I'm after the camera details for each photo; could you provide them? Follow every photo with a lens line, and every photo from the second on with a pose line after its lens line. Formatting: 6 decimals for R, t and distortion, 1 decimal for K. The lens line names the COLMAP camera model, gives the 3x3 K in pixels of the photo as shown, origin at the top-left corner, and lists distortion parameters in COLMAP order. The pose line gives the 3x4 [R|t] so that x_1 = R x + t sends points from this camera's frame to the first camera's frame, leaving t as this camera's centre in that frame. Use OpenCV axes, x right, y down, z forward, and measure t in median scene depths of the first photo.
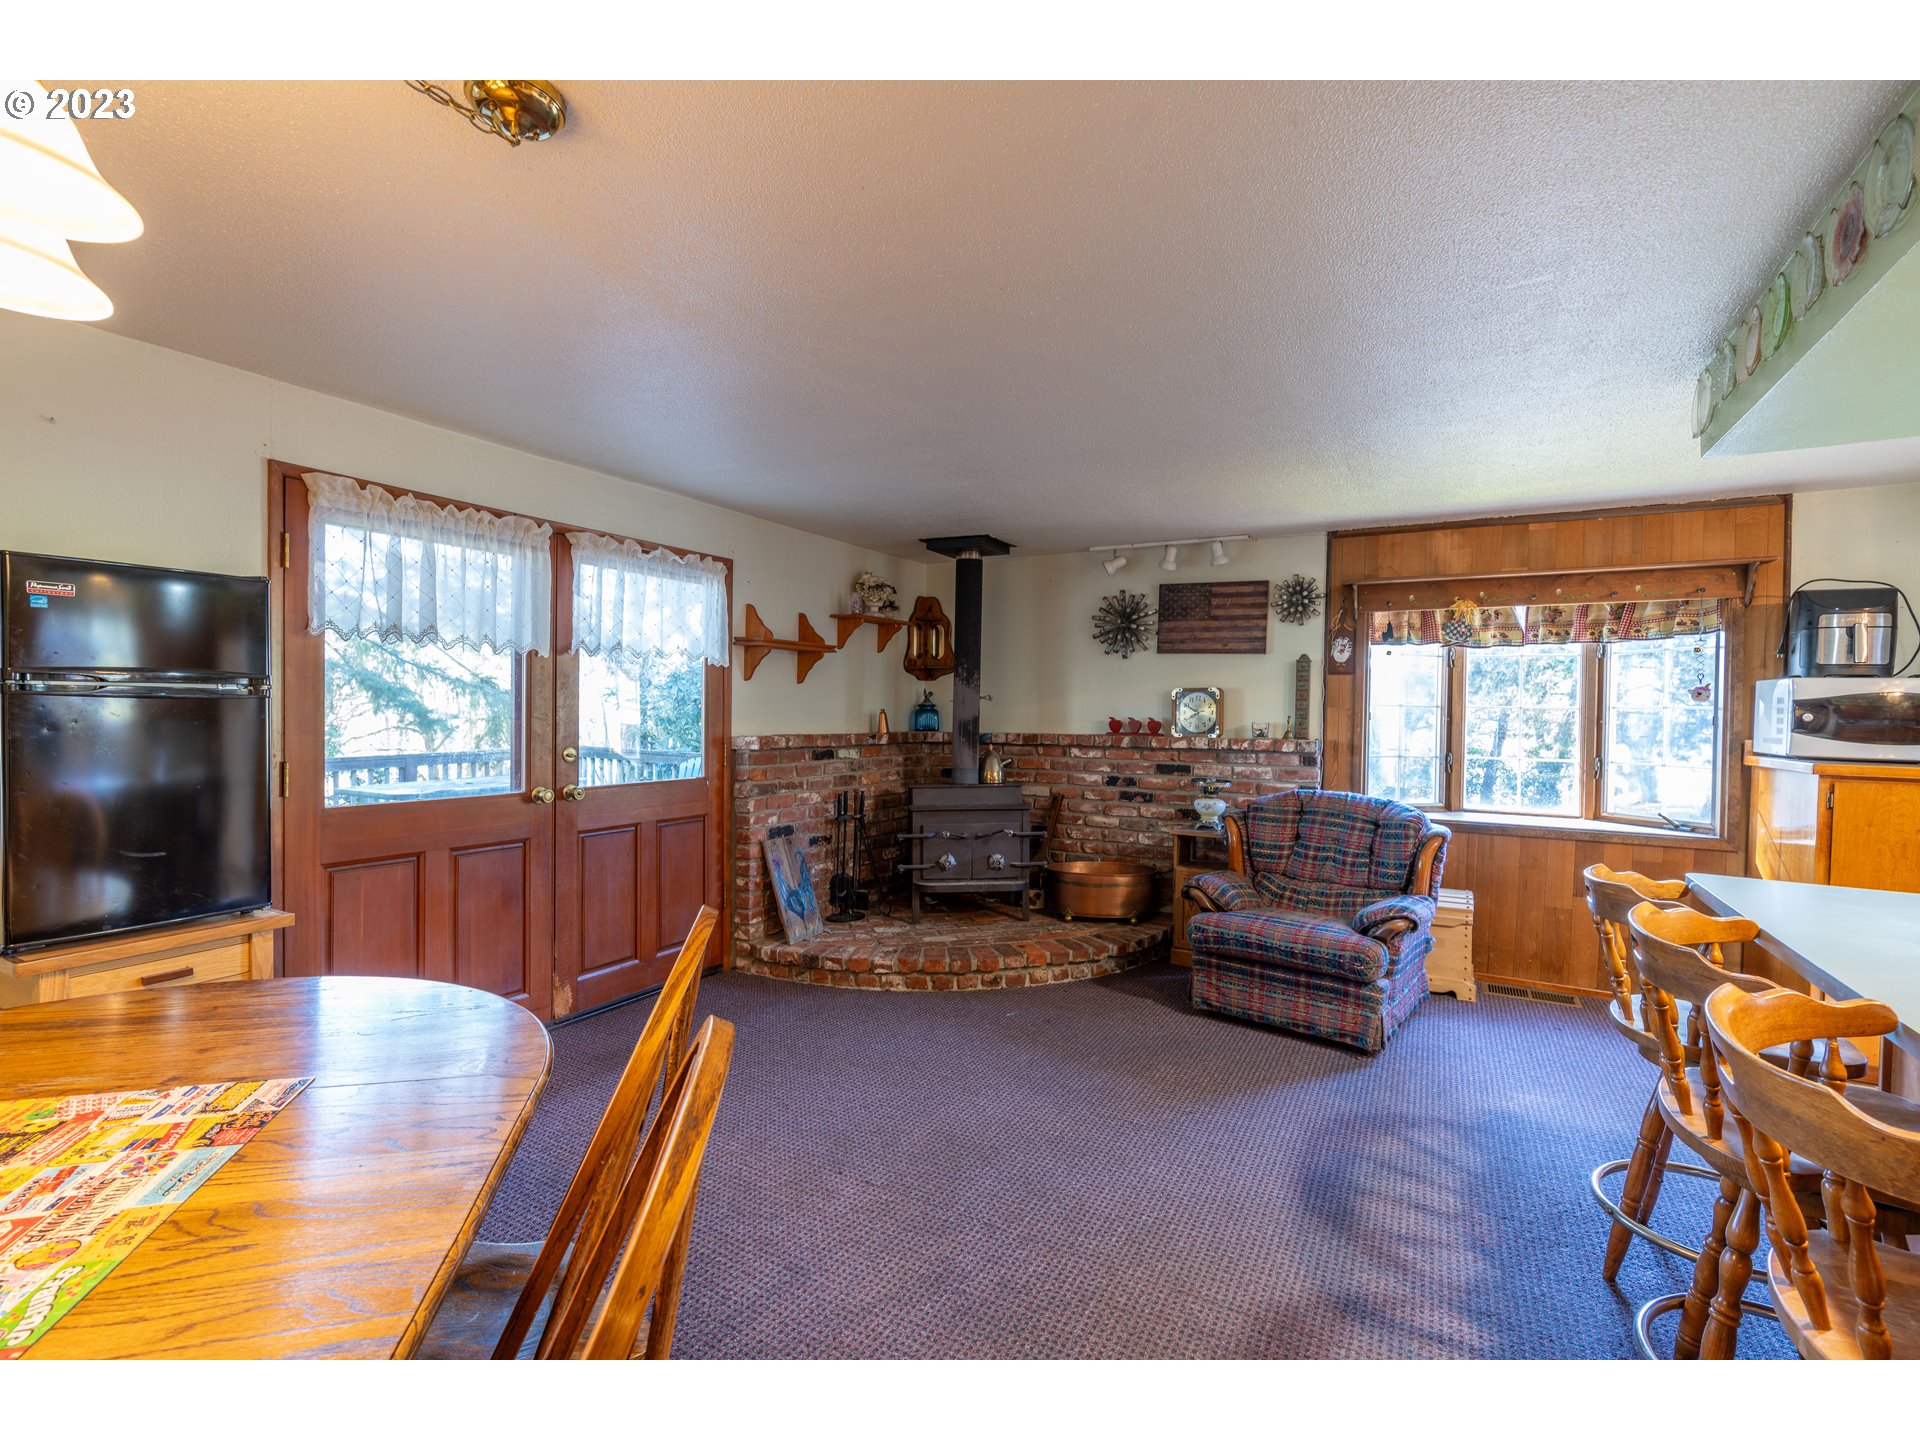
lens RADIAL K [[864.2, 0, 960.9], [0, 864.2, 723.9], [0, 0, 1]] dist [-0.004950, 0.000550]
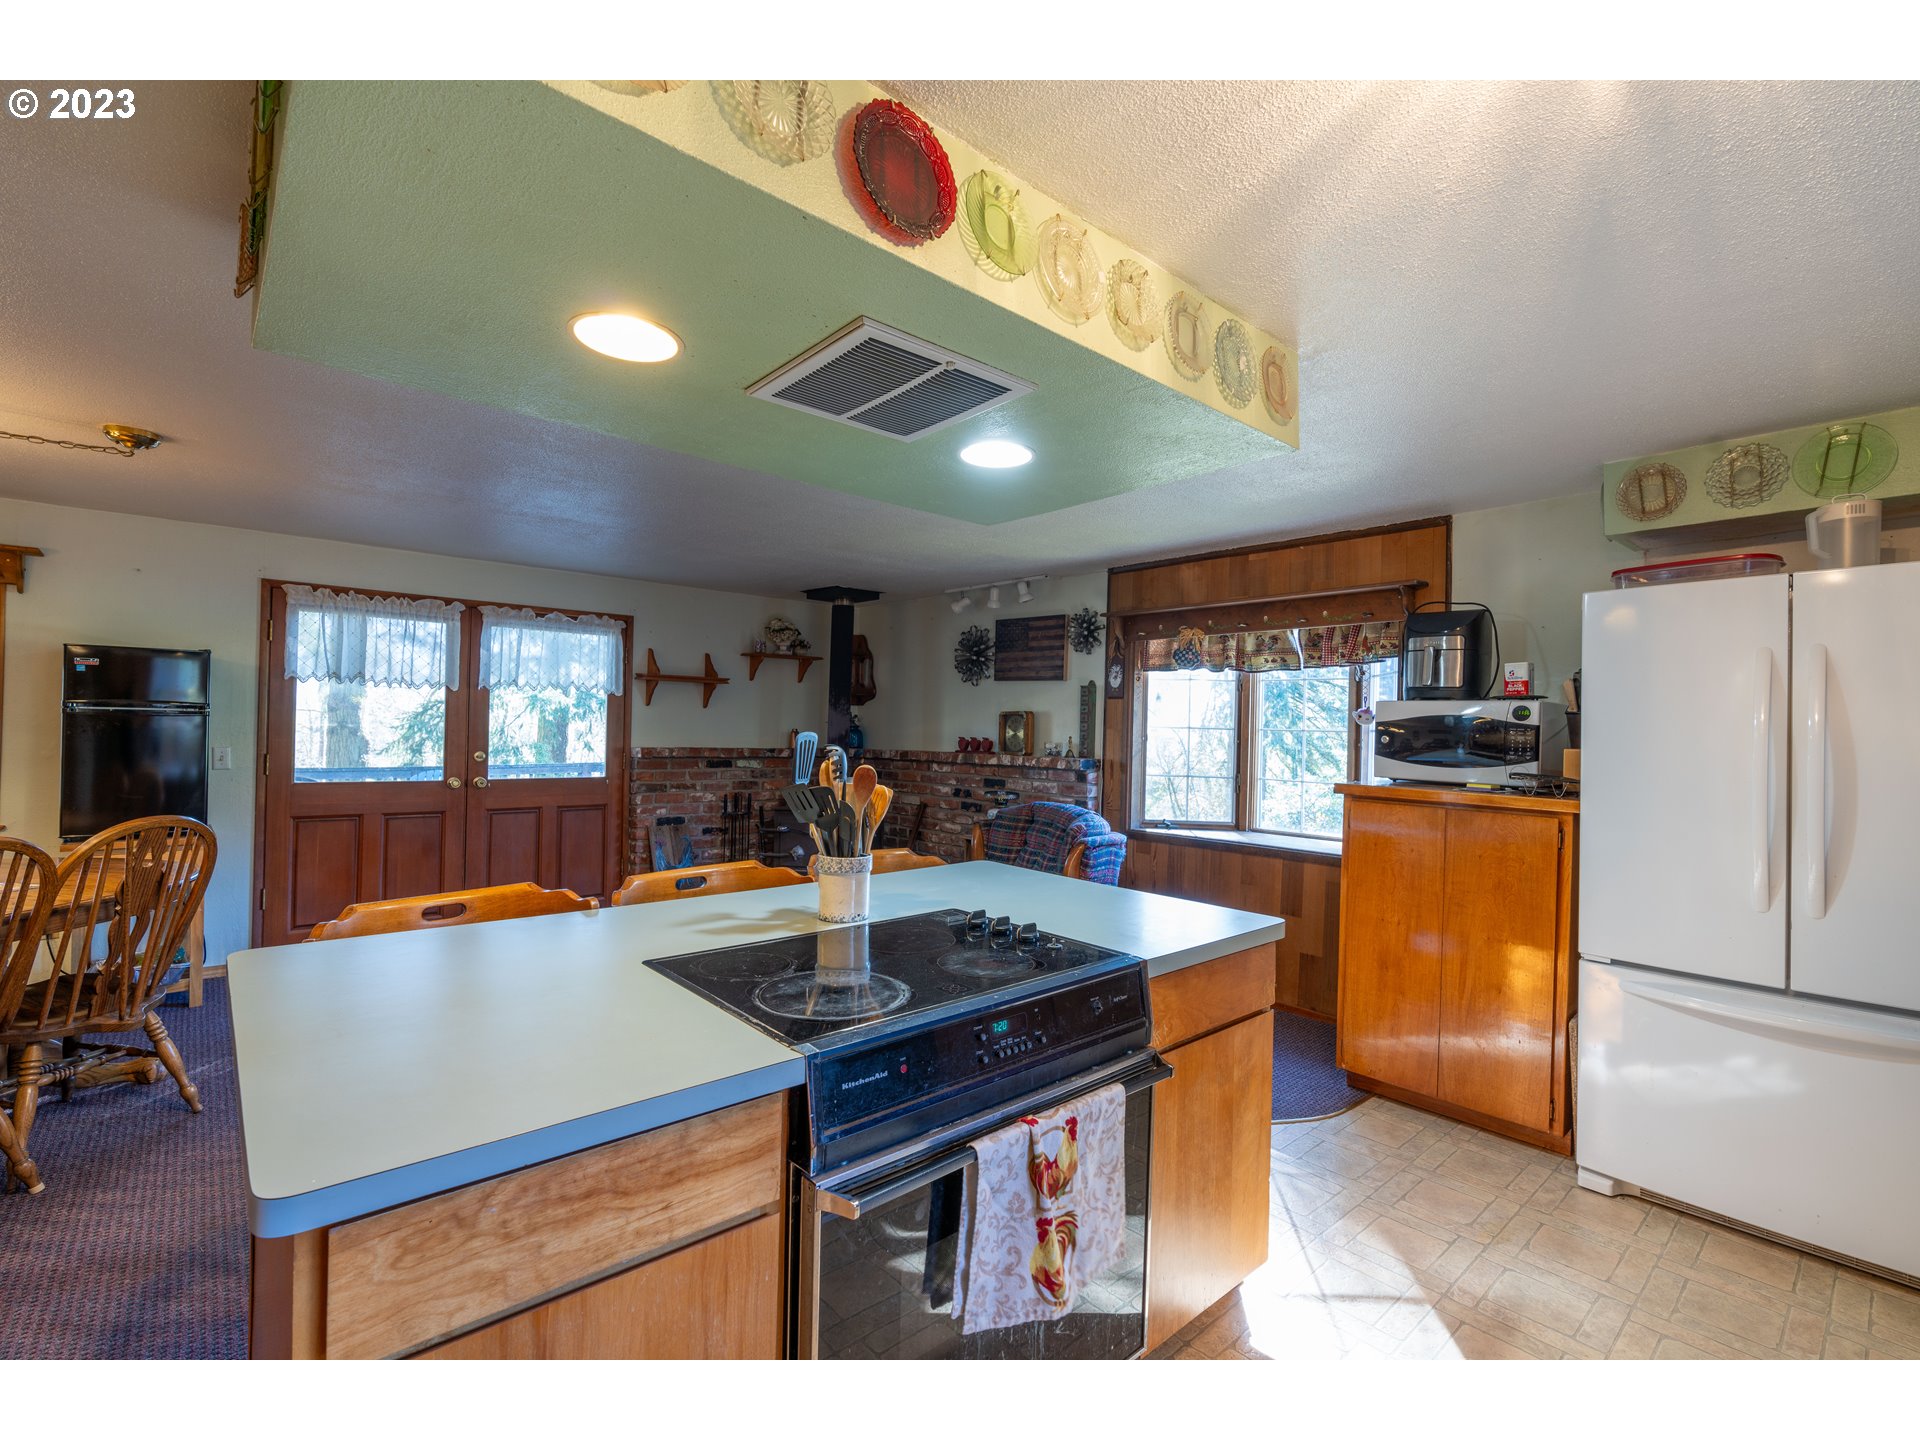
lens RADIAL K [[864.2, 0, 960.9], [0, 864.2, 723.9], [0, 0, 1]] dist [-0.004950, 0.000550]
pose [[0.945867, 0.004579, -0.324521, 0.601254], [-0.013919, 0.999553, -0.026465, 0.005879], [0.324255, 0.029549, 0.945508, -0.092403]]
